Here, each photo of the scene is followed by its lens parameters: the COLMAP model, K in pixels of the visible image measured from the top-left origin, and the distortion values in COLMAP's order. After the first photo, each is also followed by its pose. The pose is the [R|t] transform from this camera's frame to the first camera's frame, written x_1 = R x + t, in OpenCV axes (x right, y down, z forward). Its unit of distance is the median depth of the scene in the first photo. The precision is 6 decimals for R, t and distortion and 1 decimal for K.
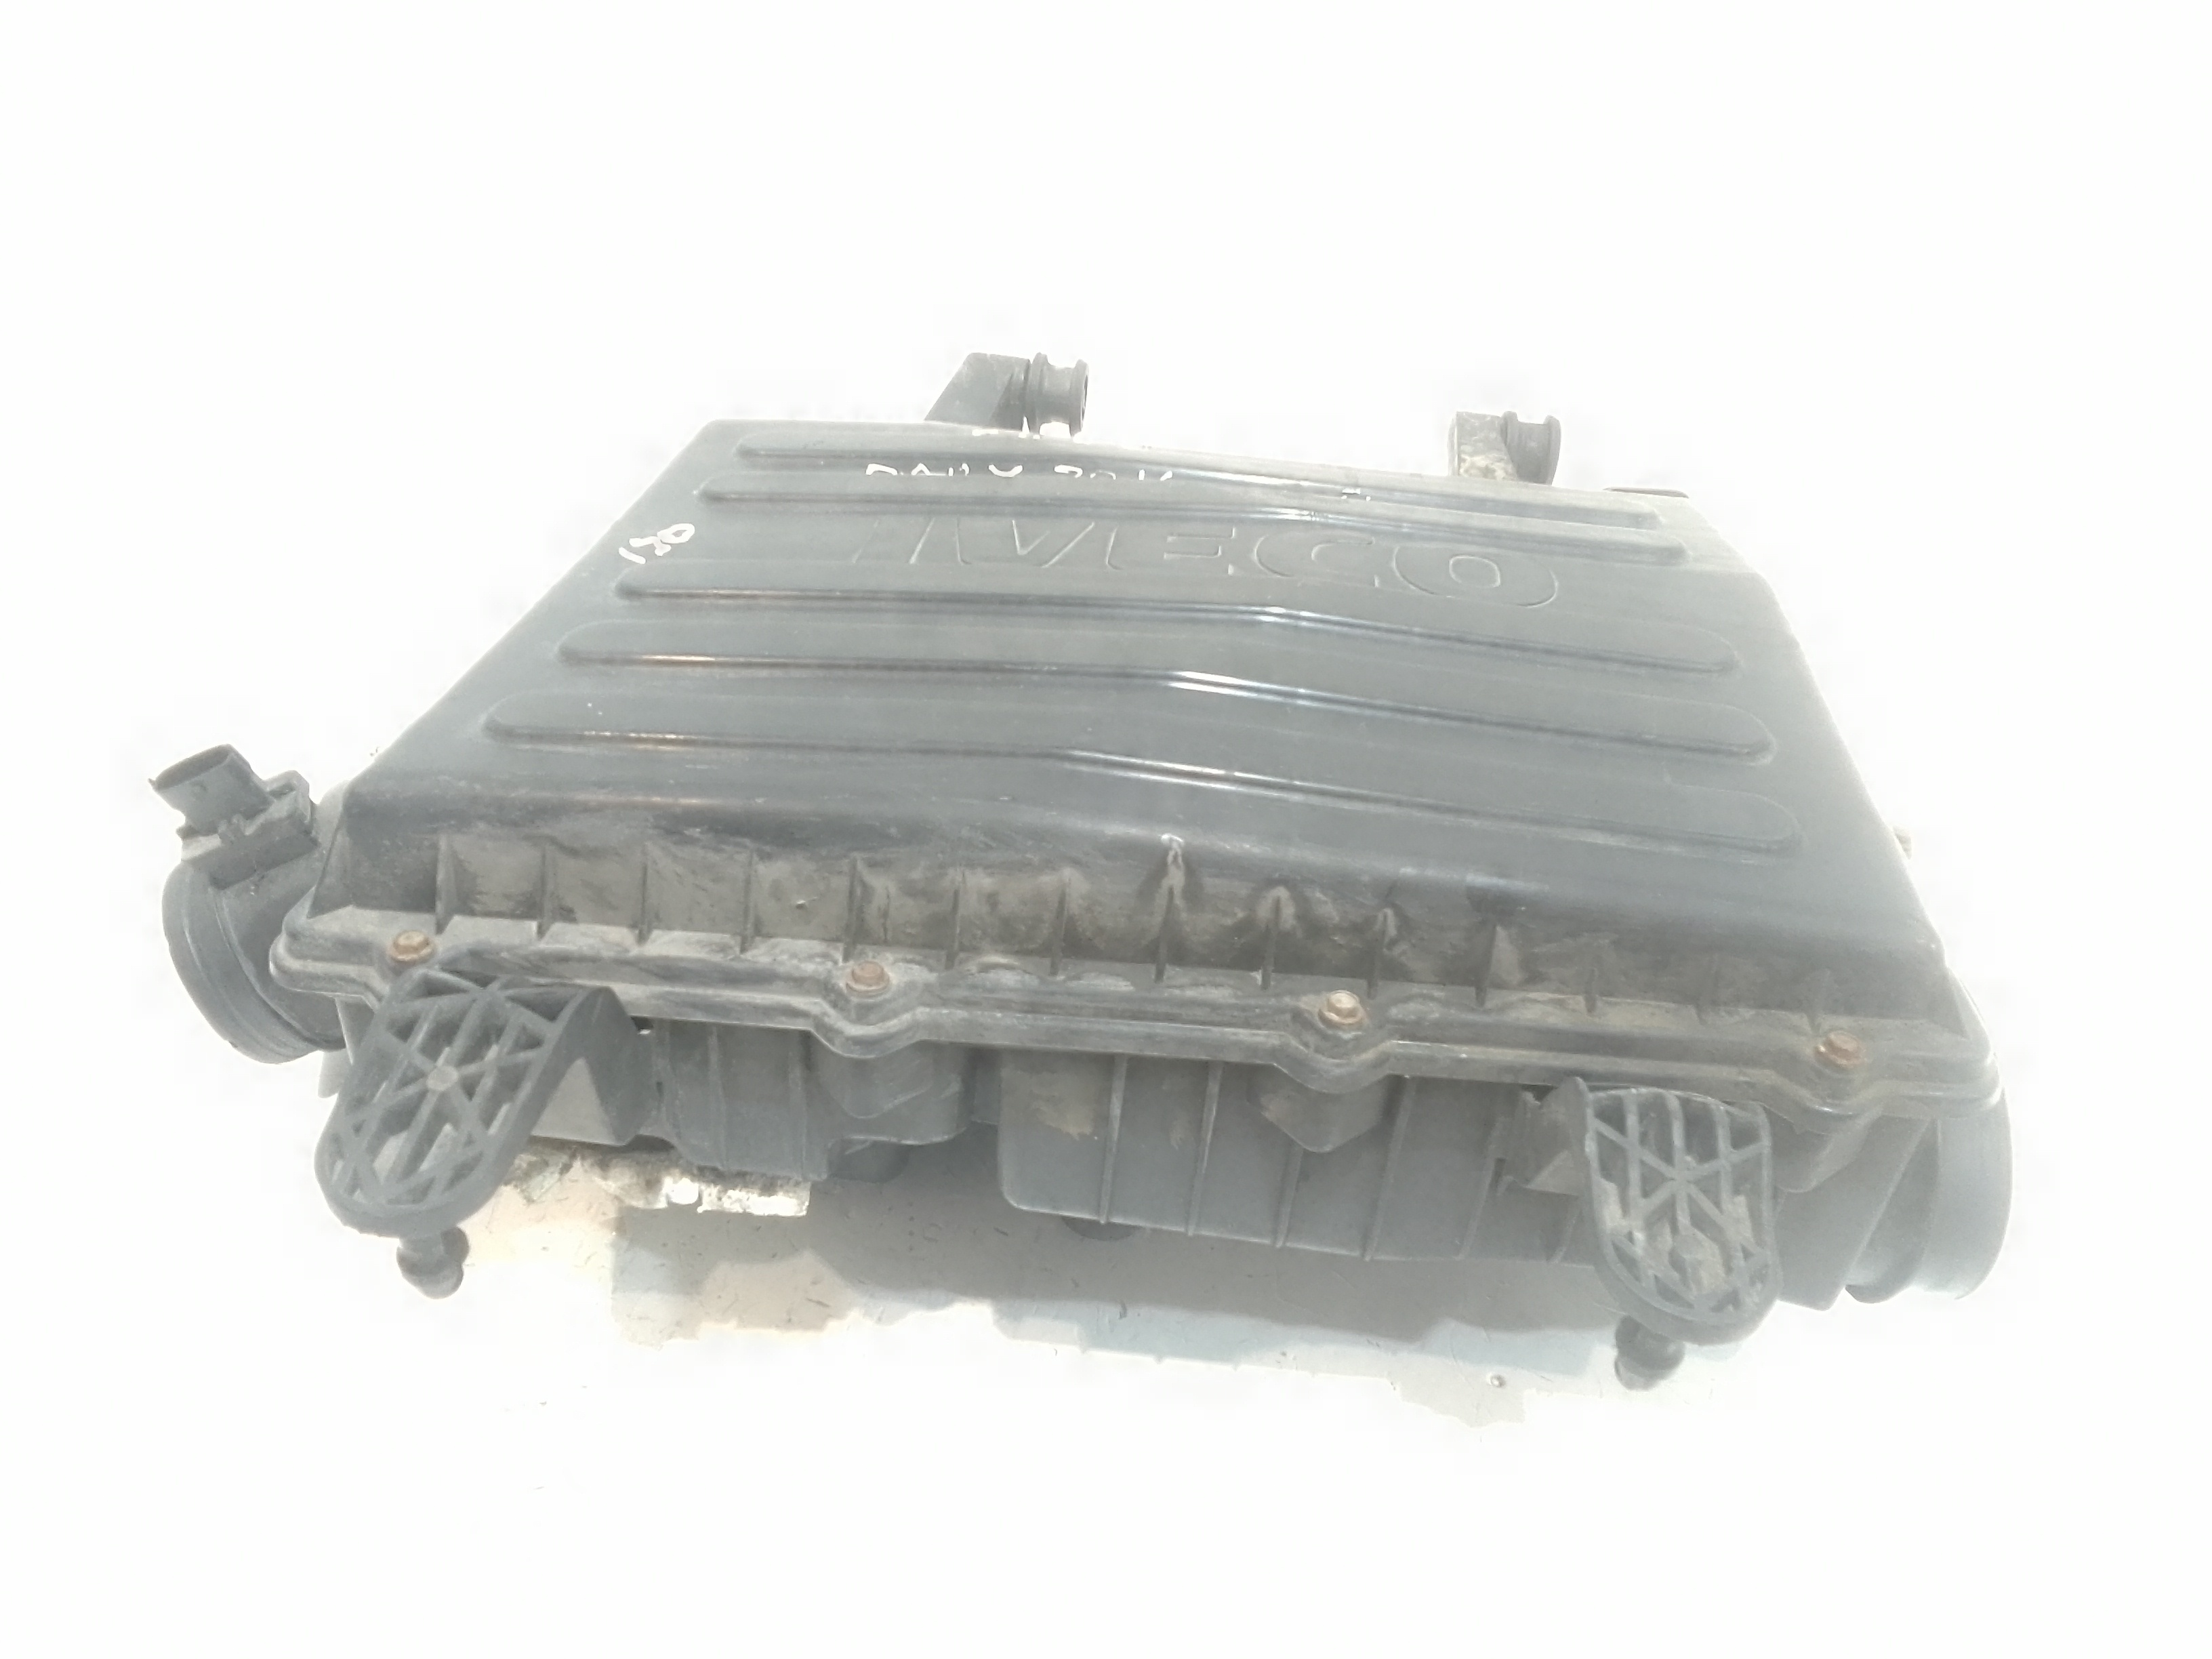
lens RADIAL K [[1792.8, 0, 1106.0], [0, 1792.8, 829.5], [0, 0, 1]] dist [-0.001794, -0.004135]
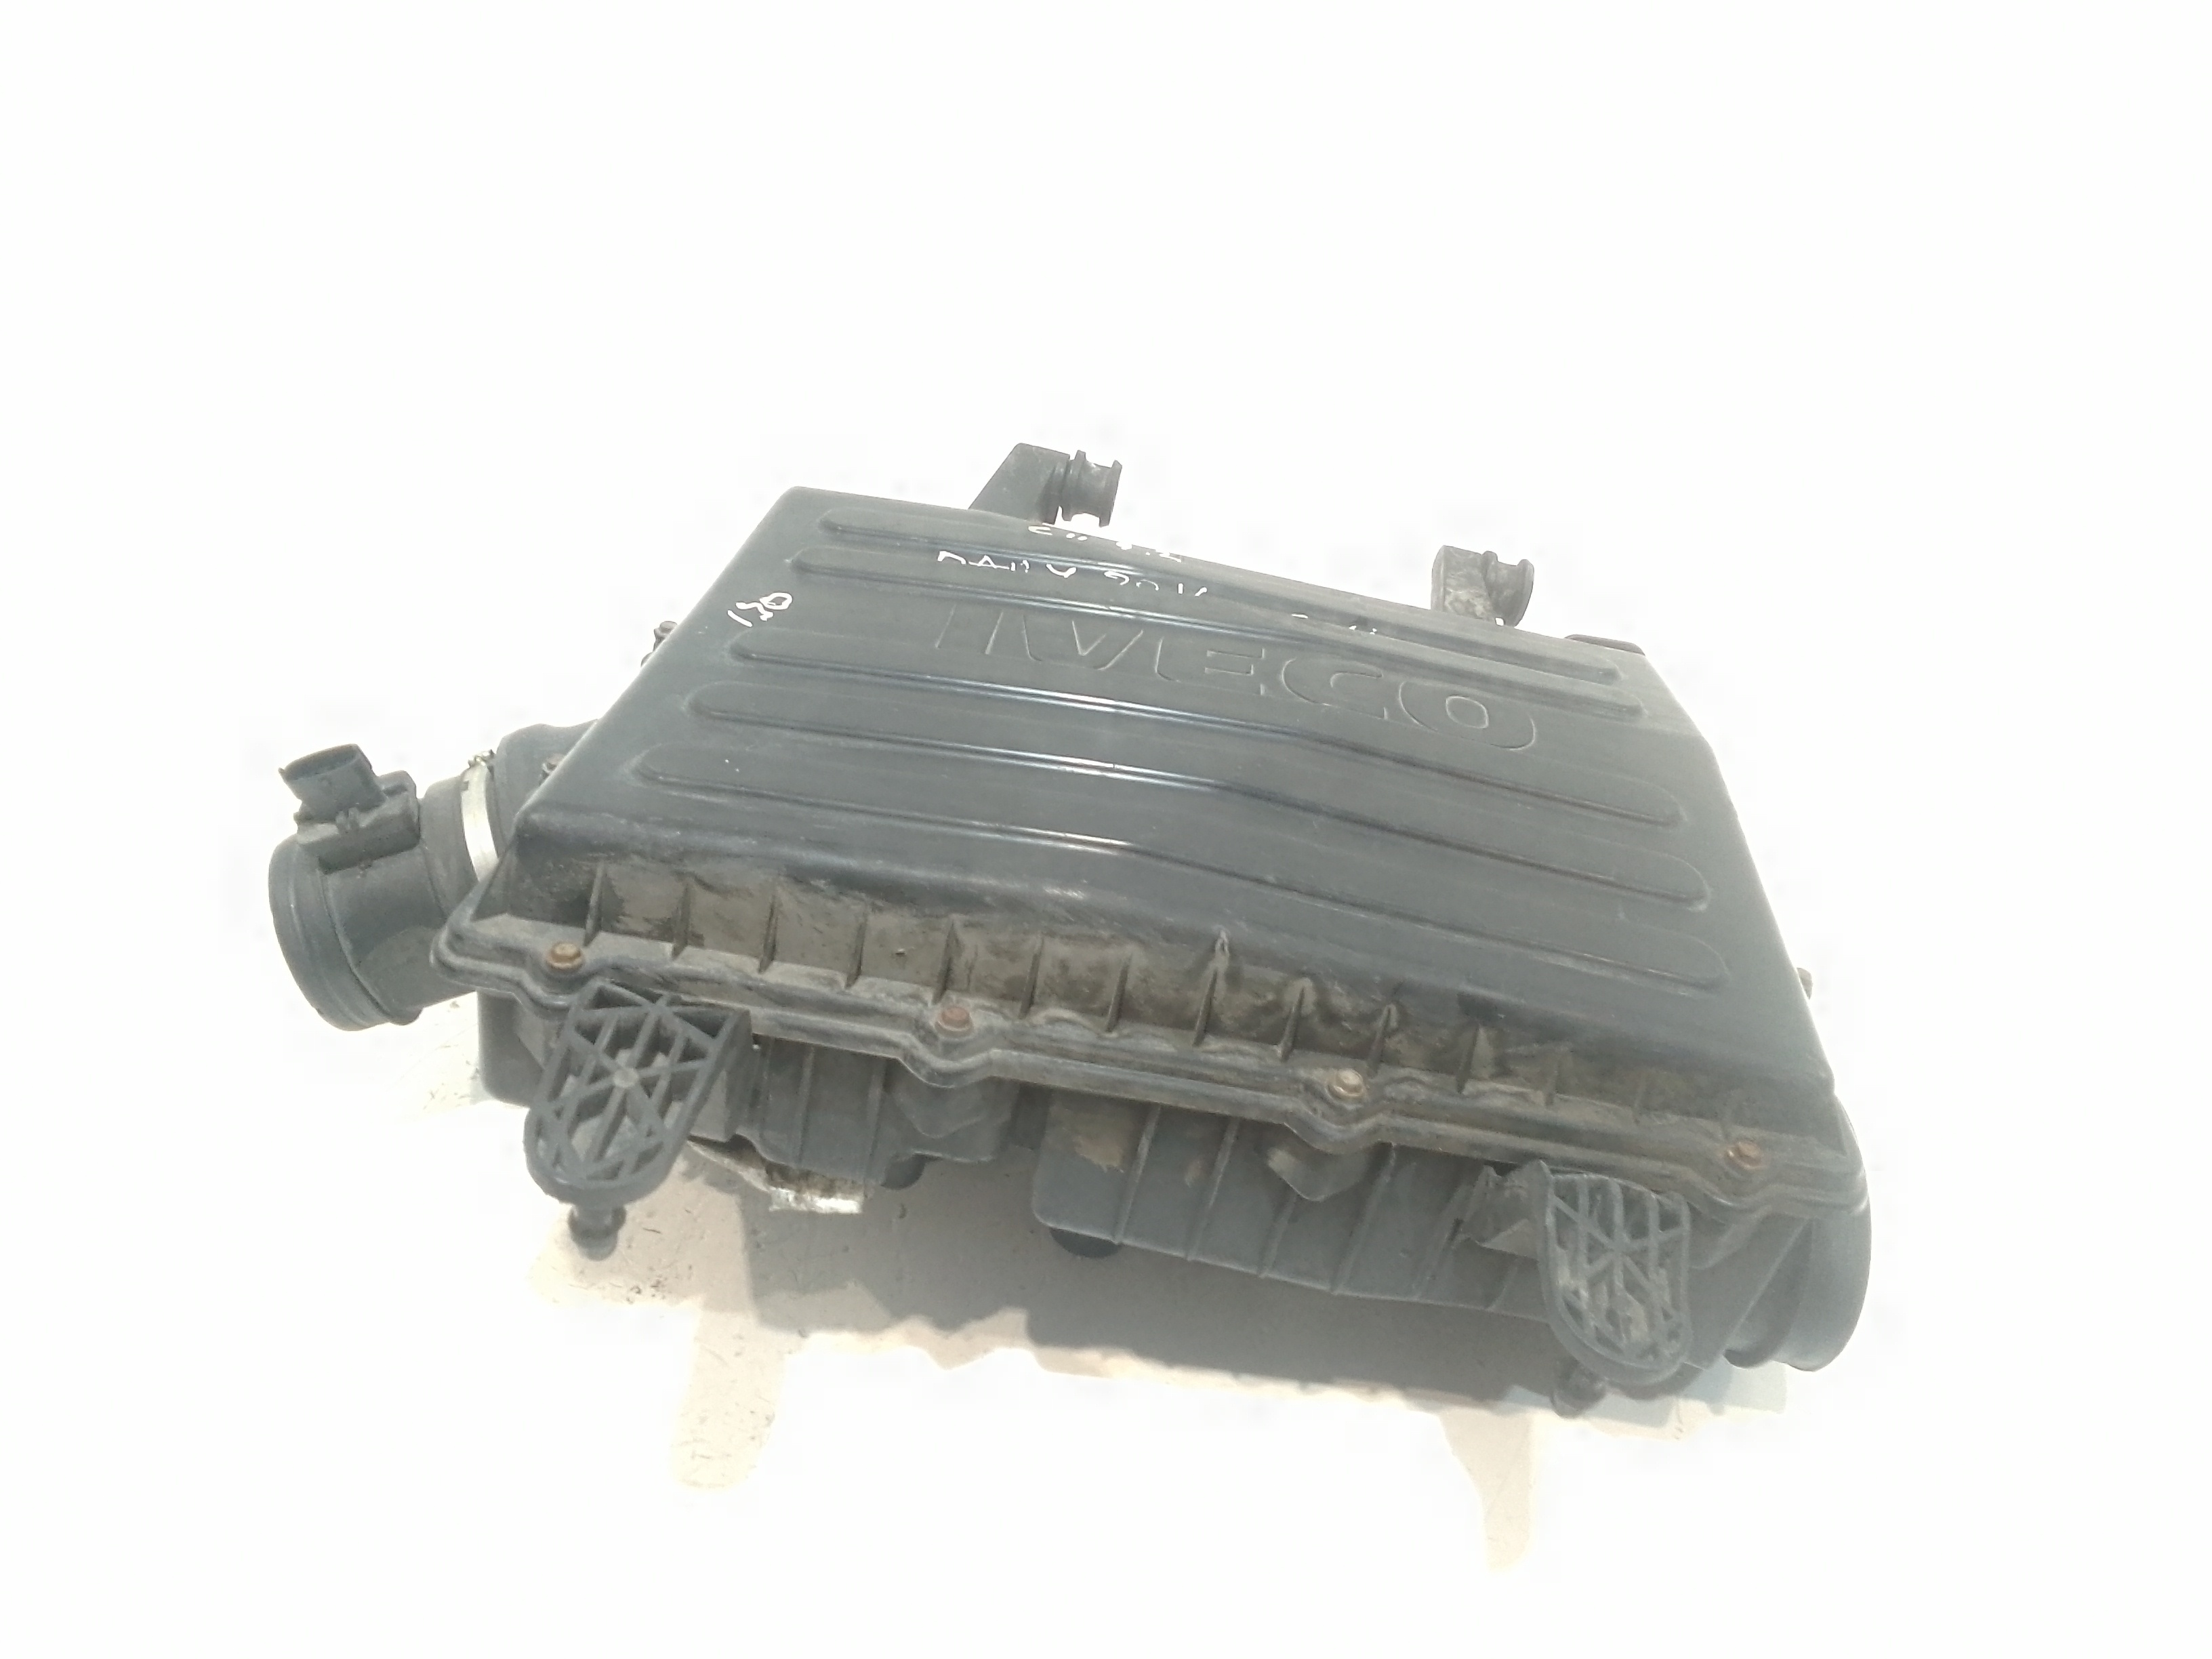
lens RADIAL K [[1792.8, 0, 1106.0], [0, 1792.8, 829.5], [0, 0, 1]] dist [-0.001794, -0.004135]
pose [[0.992901, 0.102011, 0.061163, -0.118368], [-0.101403, 0.994761, -0.012987, -0.037584], [-0.062168, 0.006692, 0.998043, -0.190750]]
